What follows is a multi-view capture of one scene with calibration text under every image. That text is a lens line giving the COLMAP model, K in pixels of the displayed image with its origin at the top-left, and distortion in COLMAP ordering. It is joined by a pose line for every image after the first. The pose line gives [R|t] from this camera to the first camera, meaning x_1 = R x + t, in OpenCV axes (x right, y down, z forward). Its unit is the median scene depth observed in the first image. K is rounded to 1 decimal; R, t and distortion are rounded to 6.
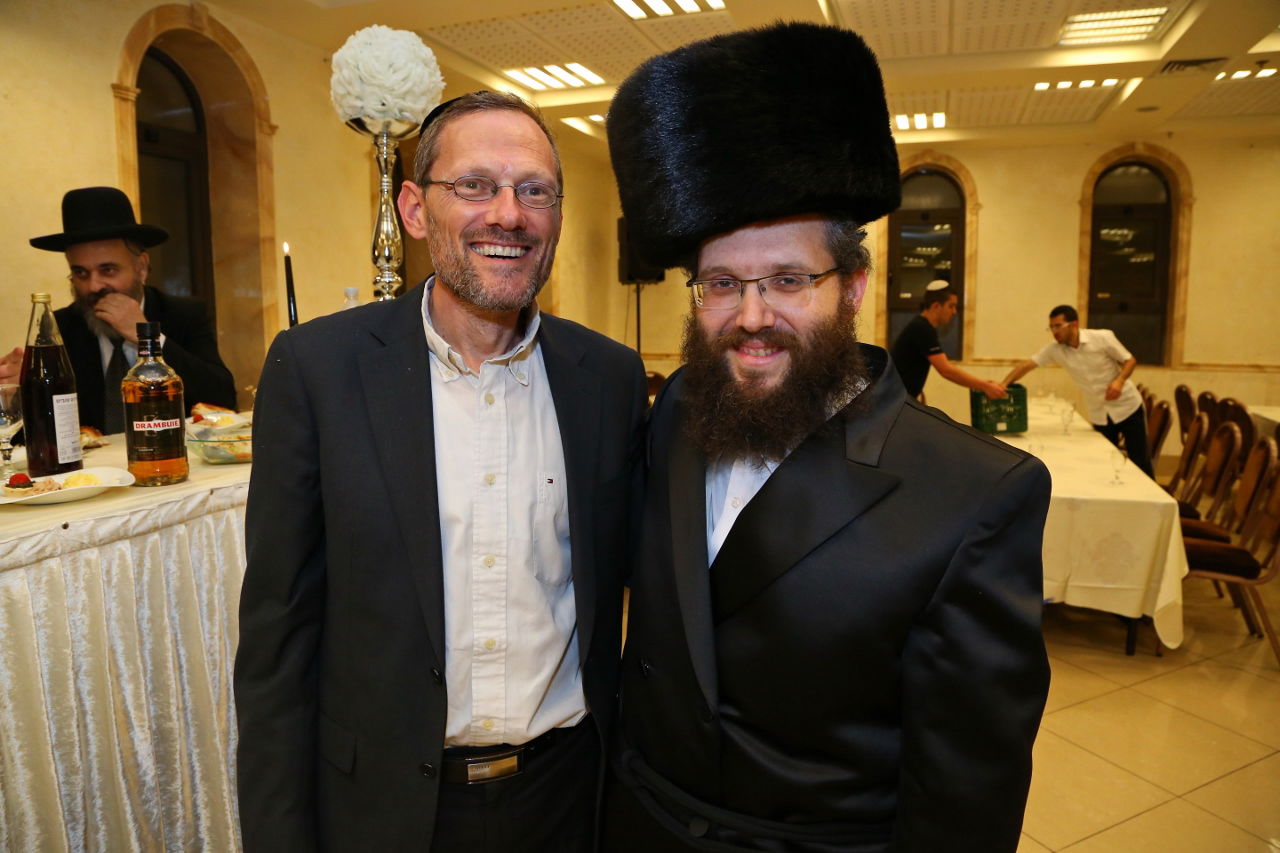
lens RADIAL K [[853.0, 0, 633.5], [0, 853.0, 428.0], [0, 0, 1]] dist [-0.136165, 0.063771]
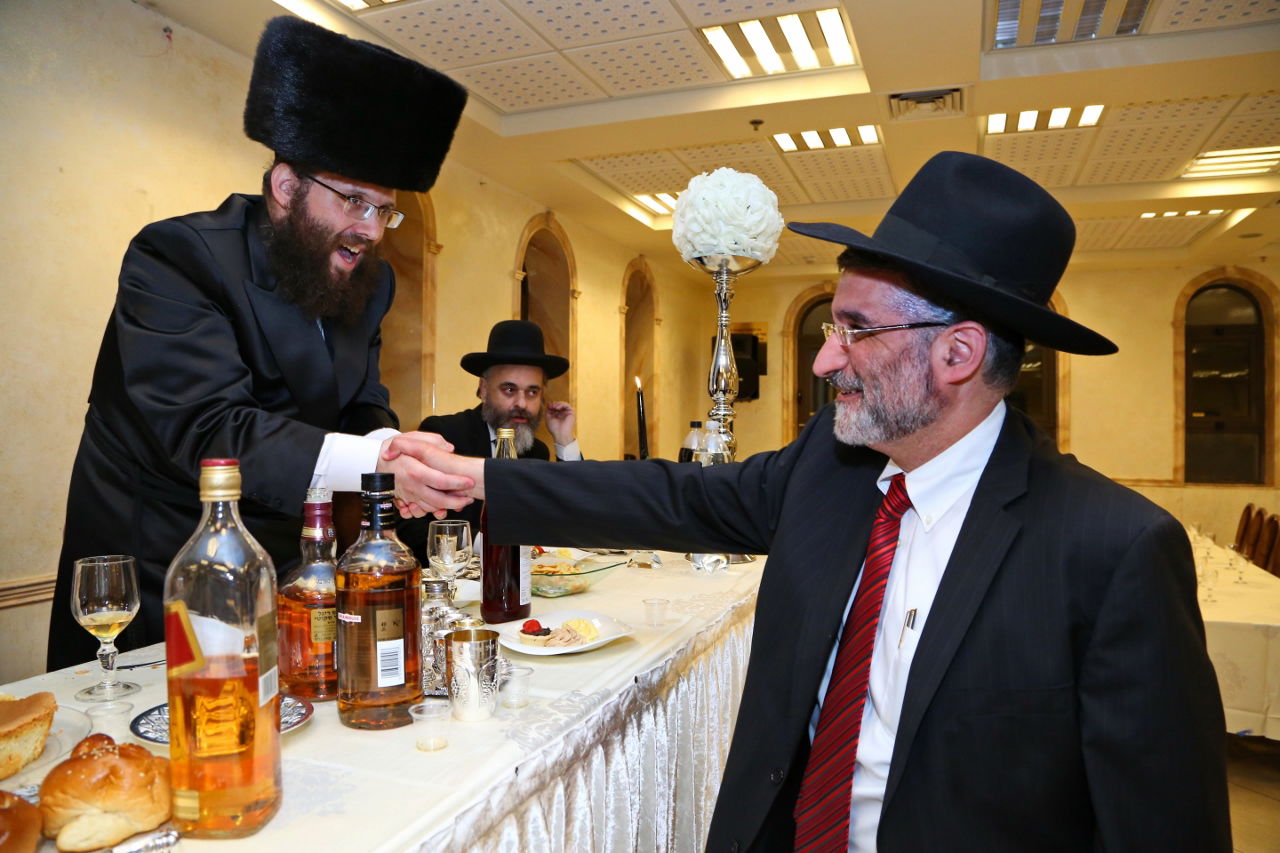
lens RADIAL K [[853.0, 0, 633.5], [0, 853.0, 428.0], [0, 0, 1]] dist [-0.136165, 0.063771]
pose [[0.999559, 0.012580, -0.026896, -0.115068], [-0.015932, 0.991605, -0.128320, -0.008950], [0.025056, 0.128692, 0.991368, -0.001096]]
